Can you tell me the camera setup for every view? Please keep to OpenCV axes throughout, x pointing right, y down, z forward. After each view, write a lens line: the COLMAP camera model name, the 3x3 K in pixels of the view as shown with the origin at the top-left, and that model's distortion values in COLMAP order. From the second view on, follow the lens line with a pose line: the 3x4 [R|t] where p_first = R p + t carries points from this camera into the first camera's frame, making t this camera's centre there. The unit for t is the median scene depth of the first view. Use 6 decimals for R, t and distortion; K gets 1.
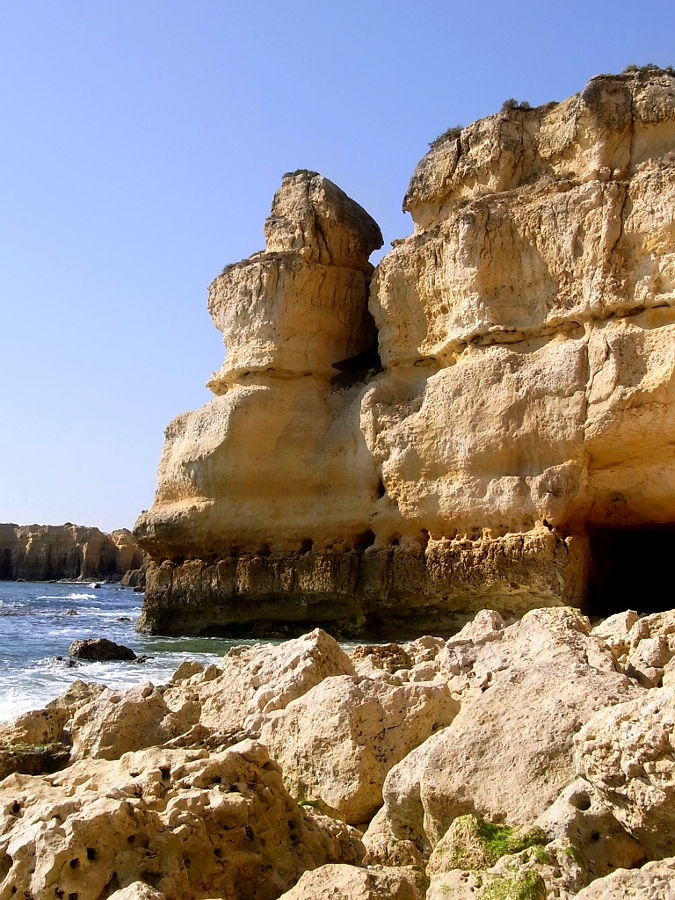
lens RADIAL K [[1218.5, 0, 289.9], [0, 1218.5, 407.3], [0, 0, 1]] dist [0.070118, 0.000000]
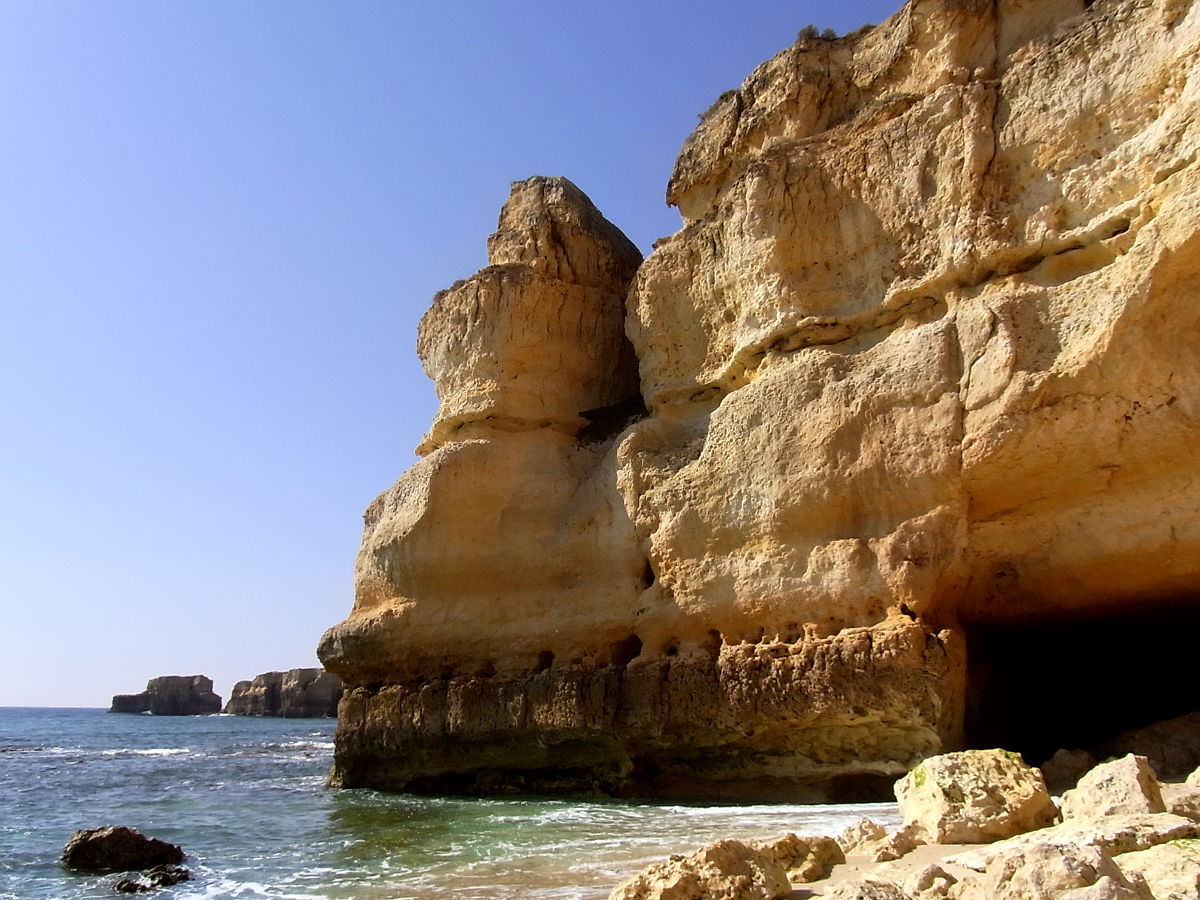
lens RADIAL K [[991.1, 0, 551.4], [0, 991.1, 489.1], [0, 0, 1]] dist [-0.062293, -0.001496]
pose [[0.997793, -0.034176, -0.056922, 0.052532], [0.029268, 0.995956, -0.084944, 0.063562], [0.059595, 0.083090, 0.994758, 0.430992]]
